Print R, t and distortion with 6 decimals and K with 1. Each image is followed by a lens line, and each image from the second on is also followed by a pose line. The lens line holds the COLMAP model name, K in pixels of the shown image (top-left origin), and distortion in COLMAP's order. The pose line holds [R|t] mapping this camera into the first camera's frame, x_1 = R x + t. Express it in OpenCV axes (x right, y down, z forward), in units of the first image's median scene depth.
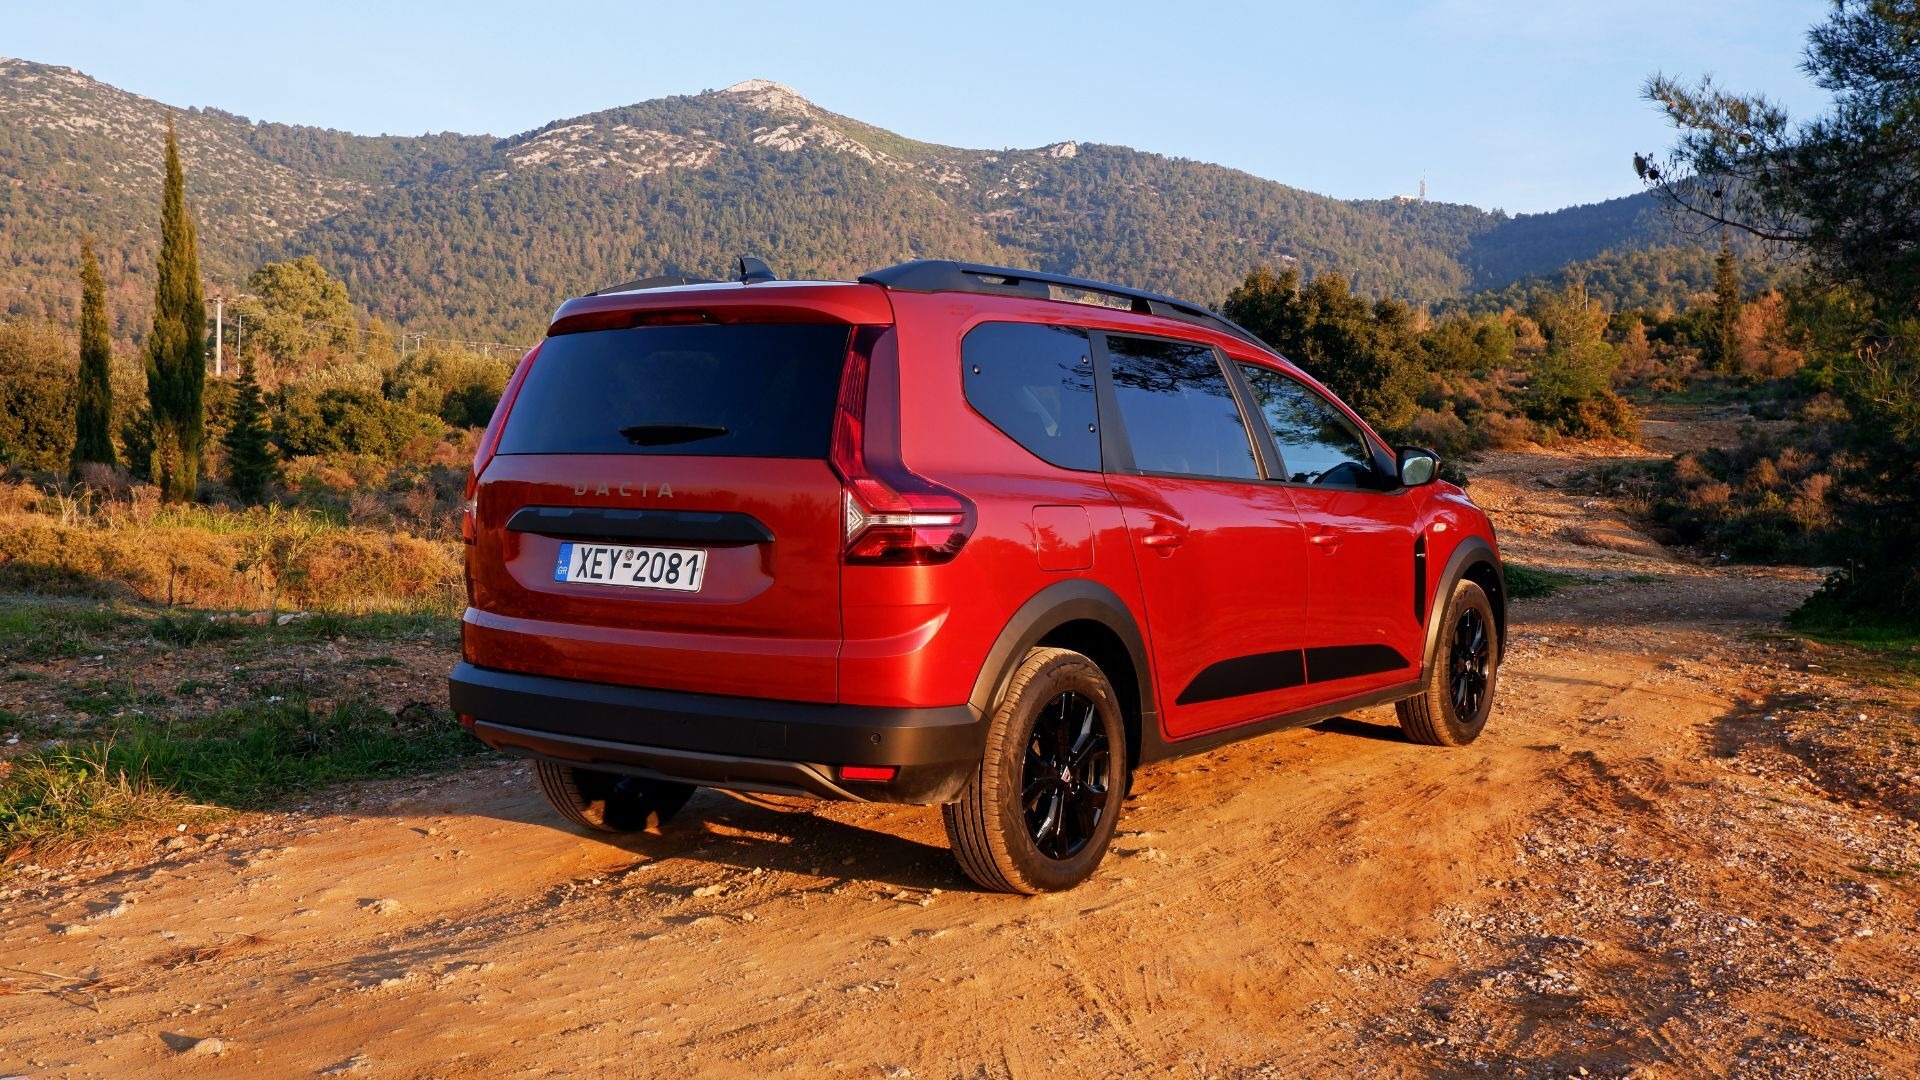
lens RADIAL K [[1945.7, 0, 909.7], [0, 1945.7, 494.1], [0, 0, 1]] dist [-0.052639, 0.012893]
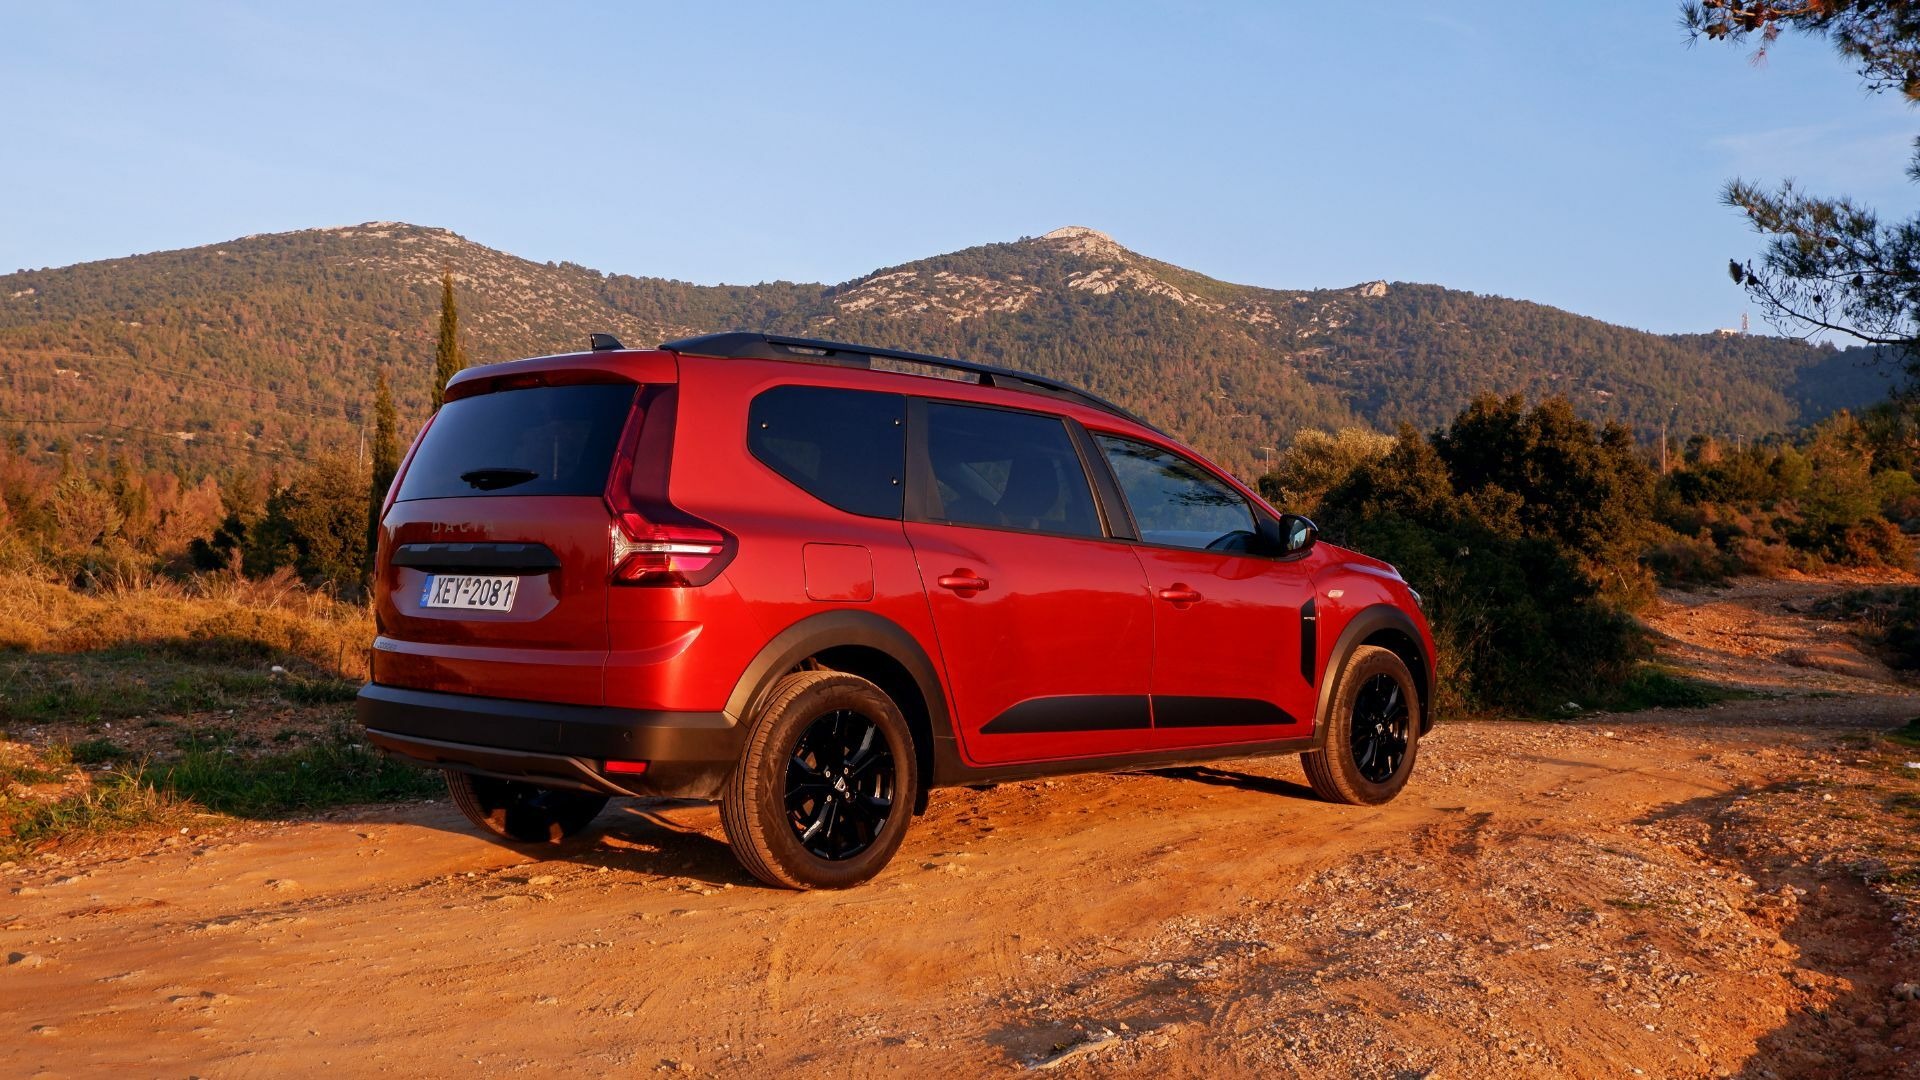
lens RADIAL K [[1895.3, 0, 908.6], [0, 1895.3, 478.7], [0, 0, 1]] dist [-0.055984, 0.027373]
pose [[0.986799, -0.000453, -0.161948, 0.275634], [-0.012156, 0.996968, -0.076858, 0.048320], [0.161491, 0.077812, 0.983802, -0.076913]]
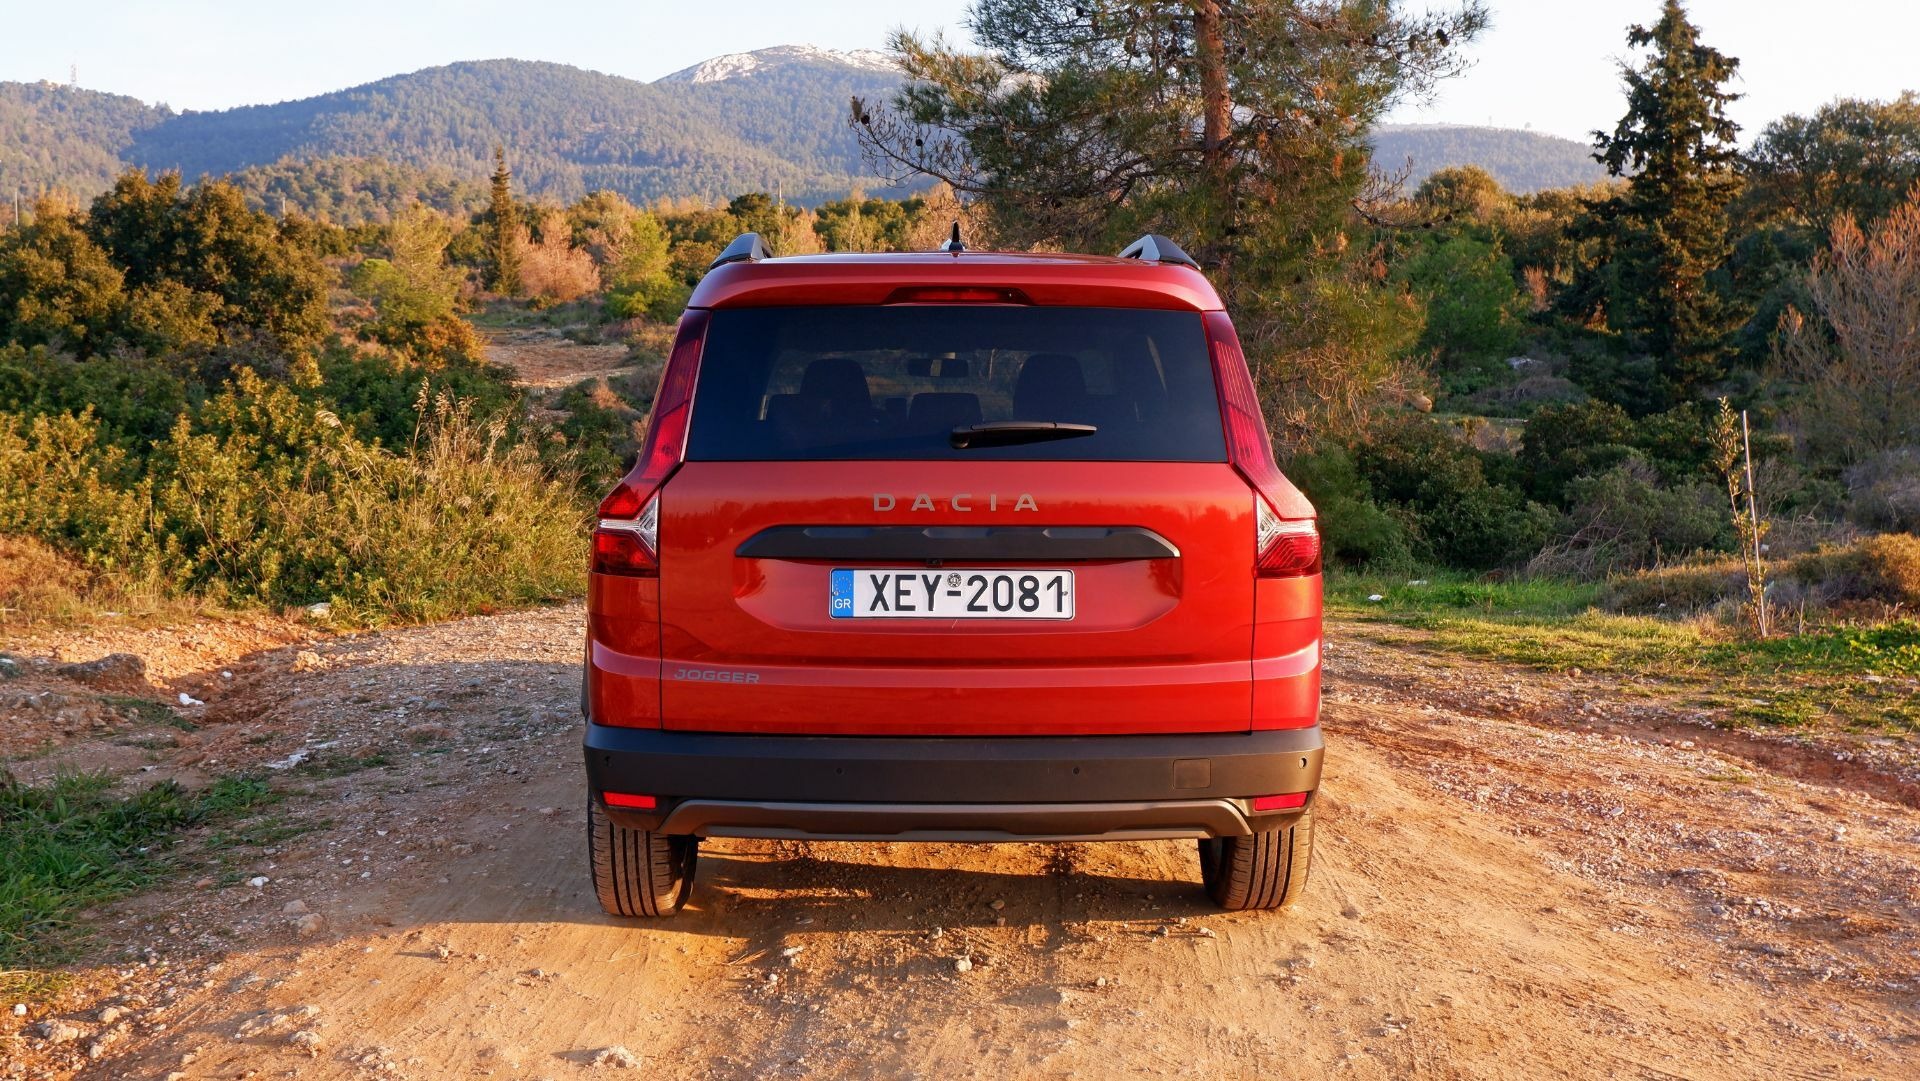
lens RADIAL K [[2074.1, 0, 958.2], [0, 2074.1, 505.8], [0, 0, 1]] dist [-0.024665, 0.006696]
pose [[0.790872, -0.040772, 0.610622, -0.624673], [0.014179, 0.998731, 0.048322, -0.039892], [-0.611817, -0.029558, 0.790447, 0.267856]]
